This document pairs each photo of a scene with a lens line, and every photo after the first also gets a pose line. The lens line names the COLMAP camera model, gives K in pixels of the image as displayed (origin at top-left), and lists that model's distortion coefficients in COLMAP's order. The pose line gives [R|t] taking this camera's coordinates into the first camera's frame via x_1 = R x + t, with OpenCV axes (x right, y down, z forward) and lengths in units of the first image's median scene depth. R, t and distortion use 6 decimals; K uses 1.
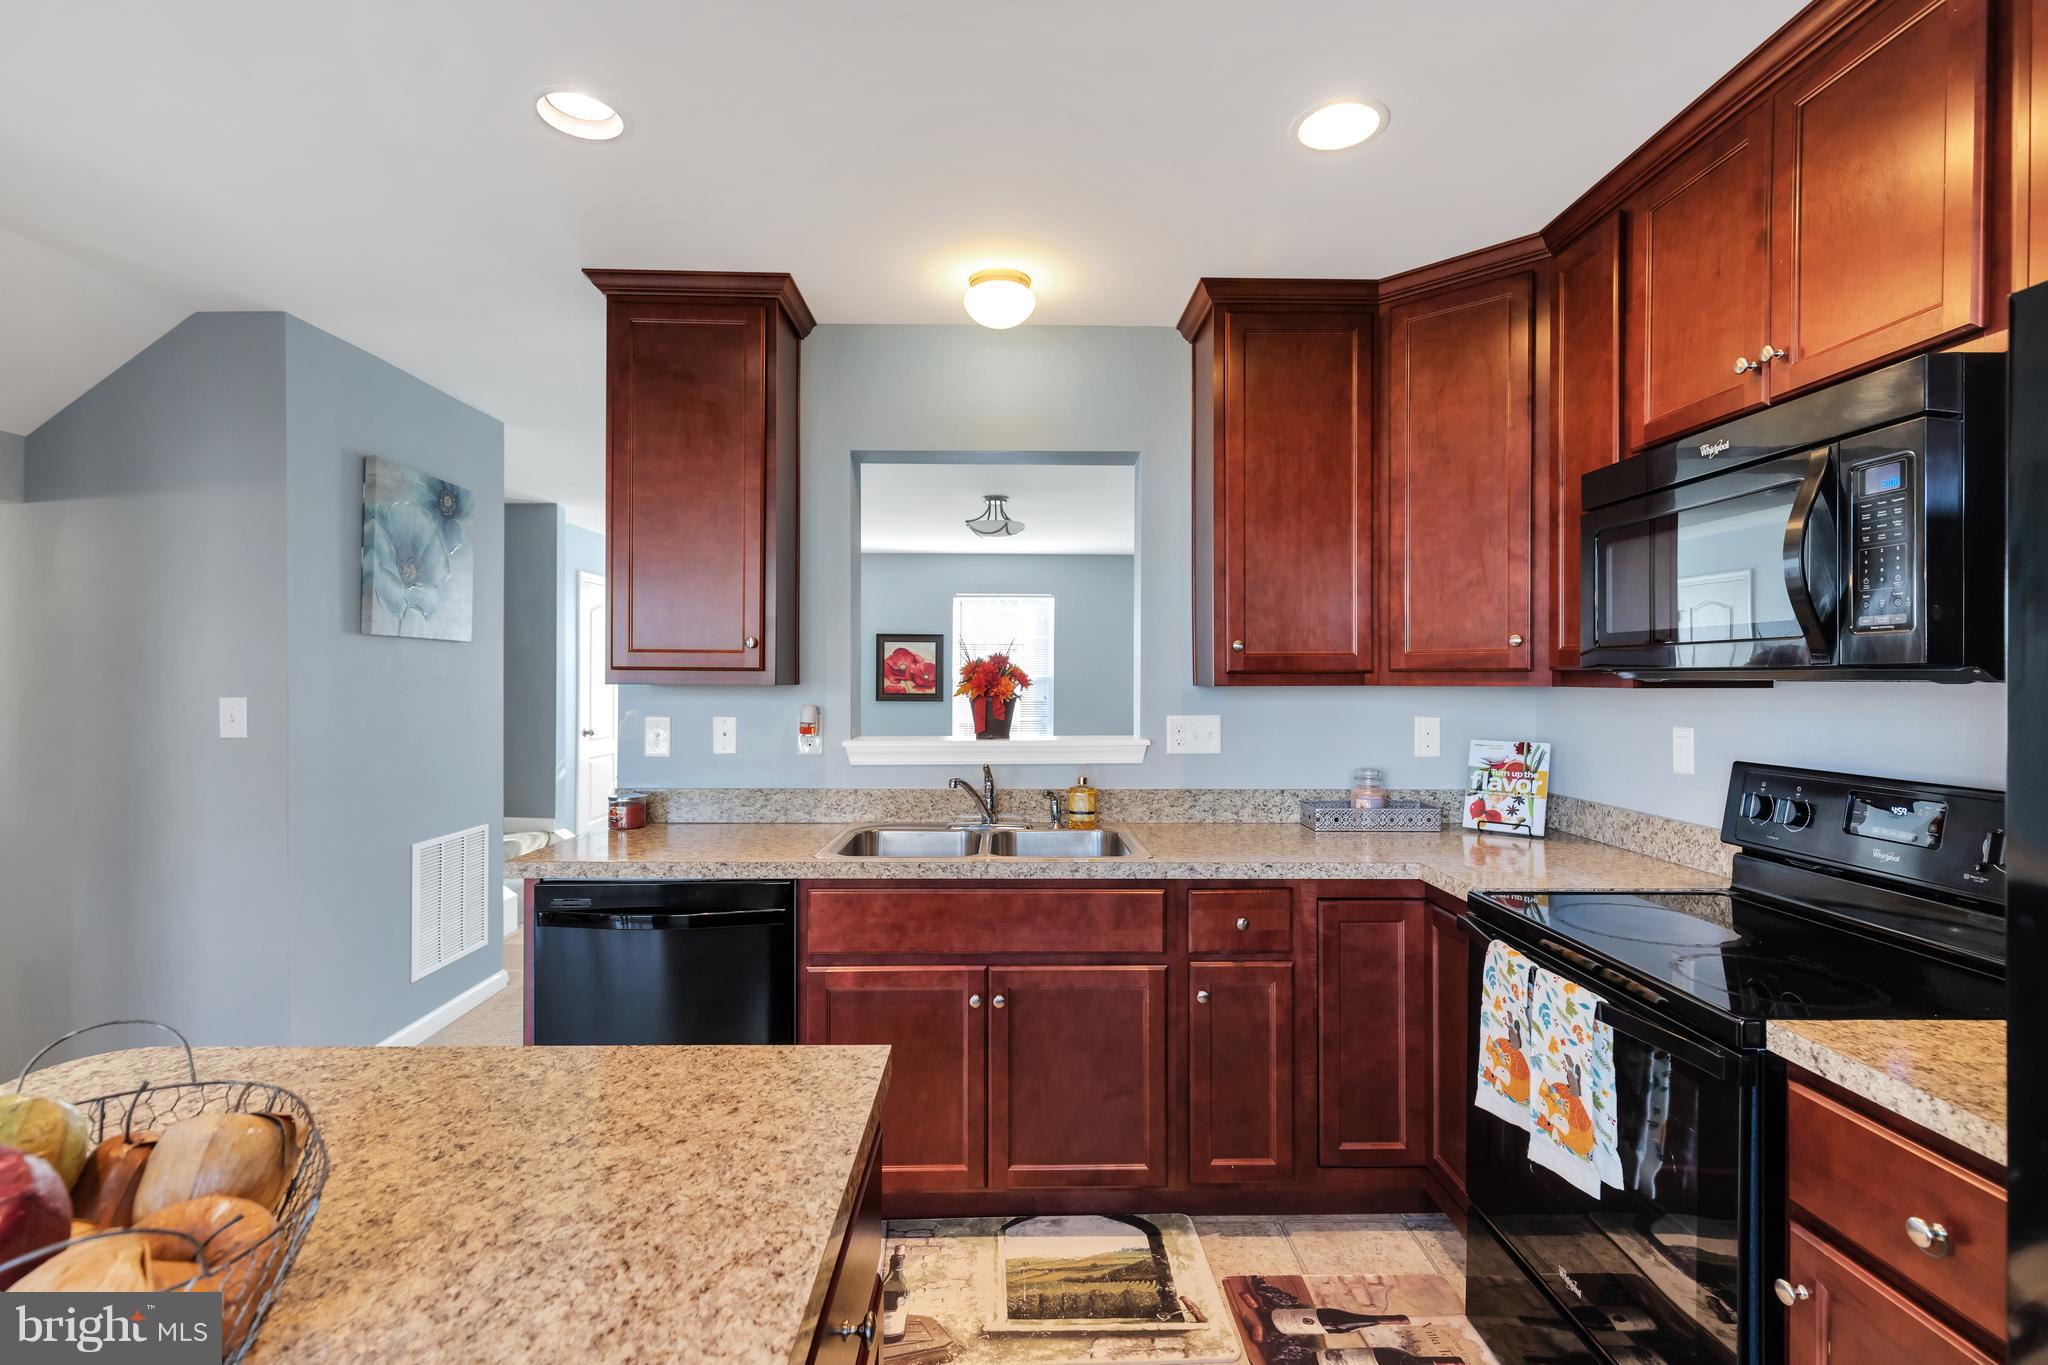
lens RADIAL K [[938.8, 0, 1025.7], [0, 938.8, 680.6], [0, 0, 1]] dist [0.010598, -0.001887]
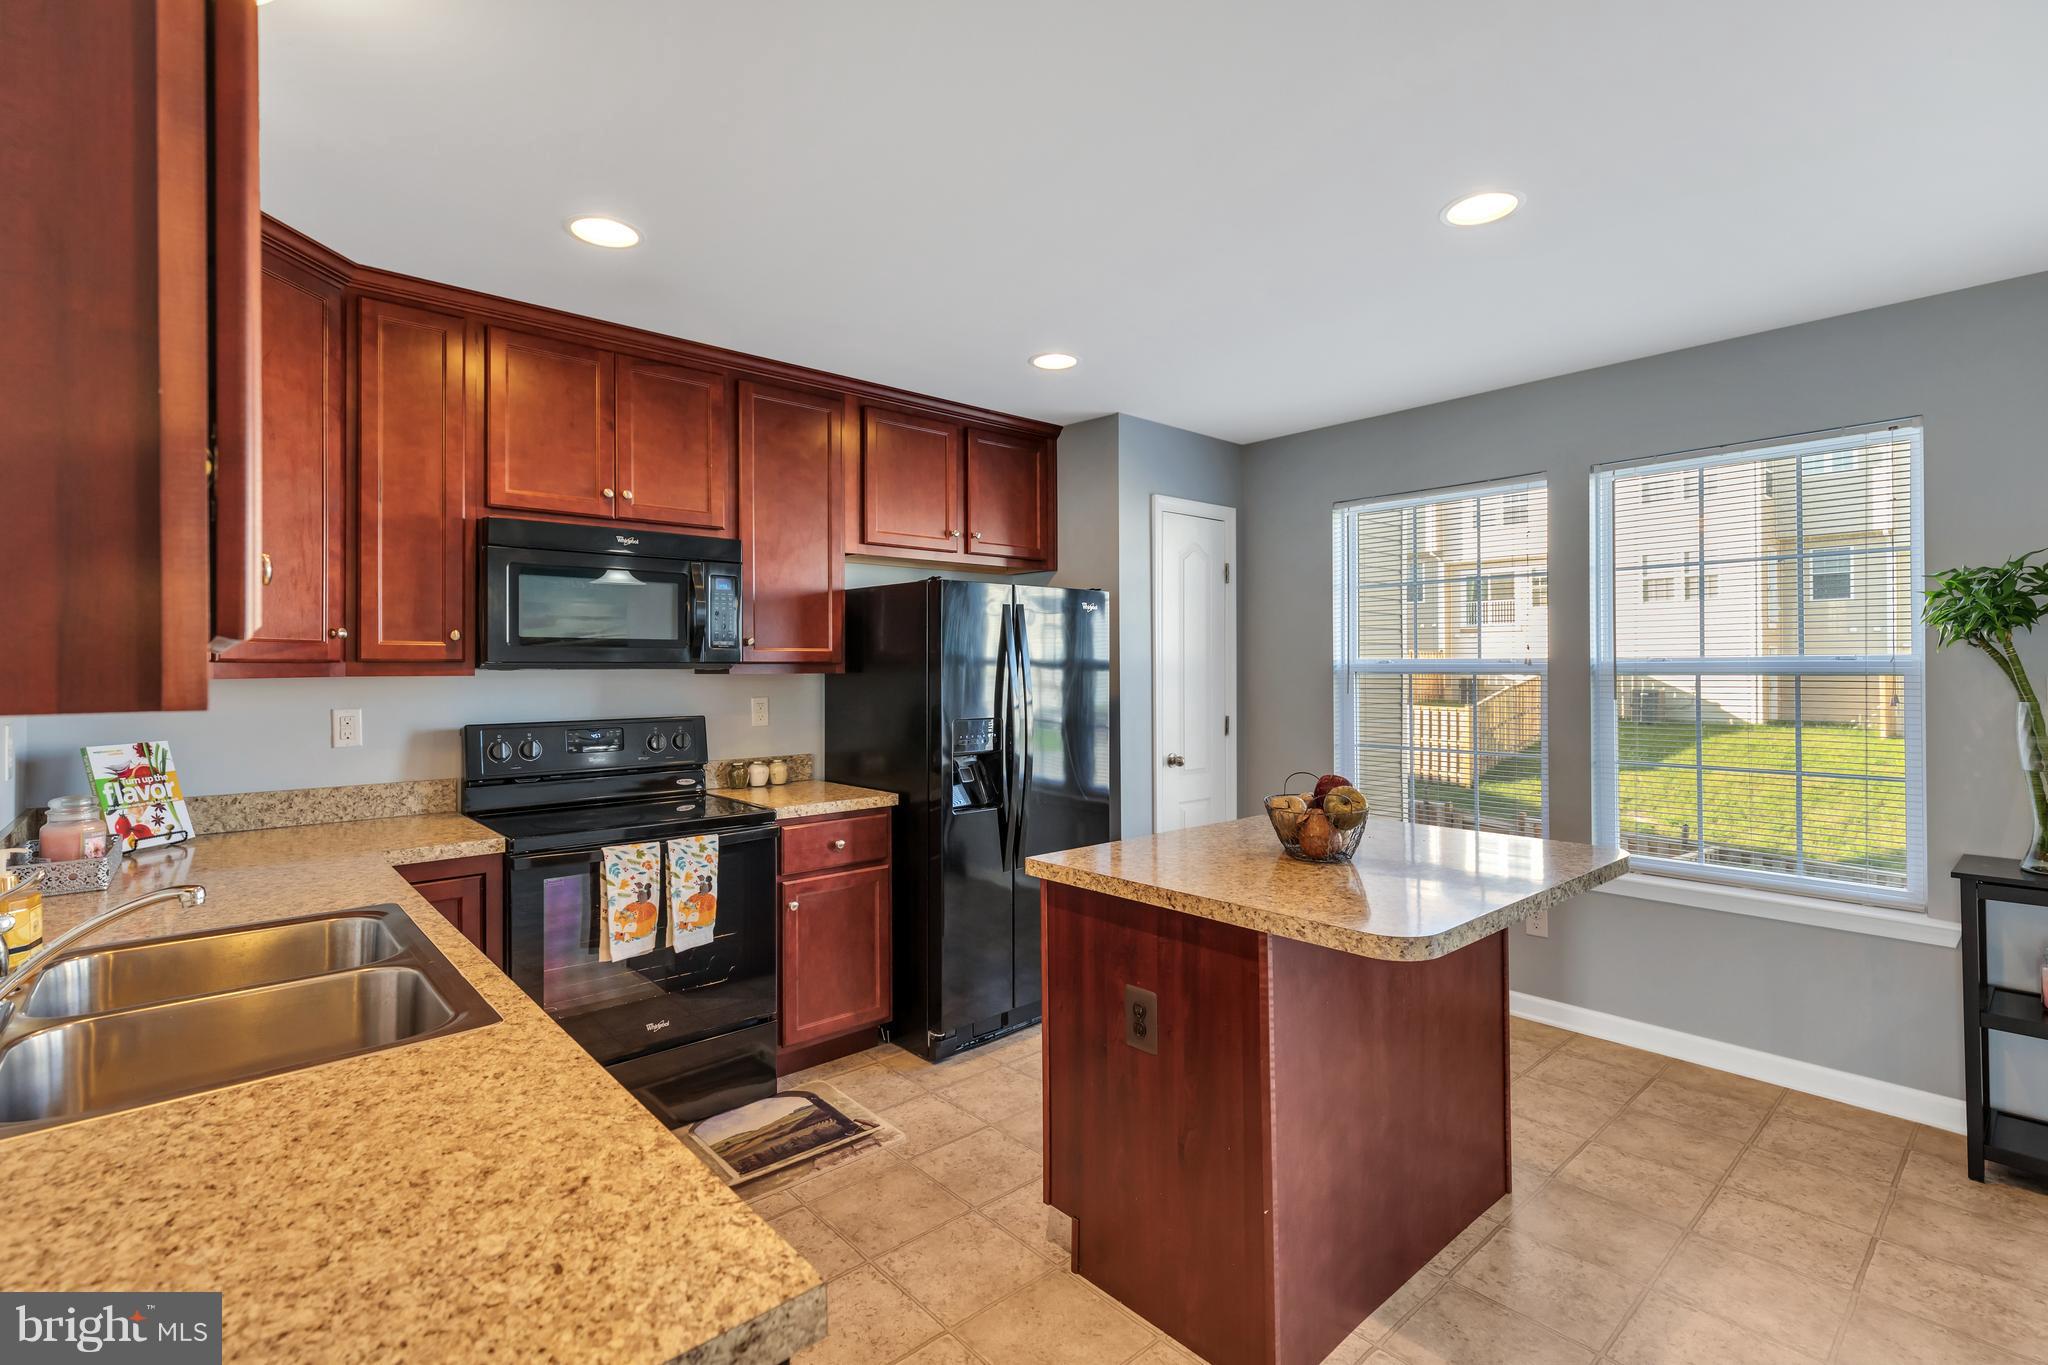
lens RADIAL K [[938.8, 0, 1034.3], [0, 938.8, 672.1], [0, 0, 1]] dist [0.010598, -0.001887]
pose [[-0.649064, -0.003731, 0.760724, -0.713568], [0.004496, 0.999952, 0.008740, -0.004483], [-0.760720, 0.009093, -0.649016, 0.985741]]
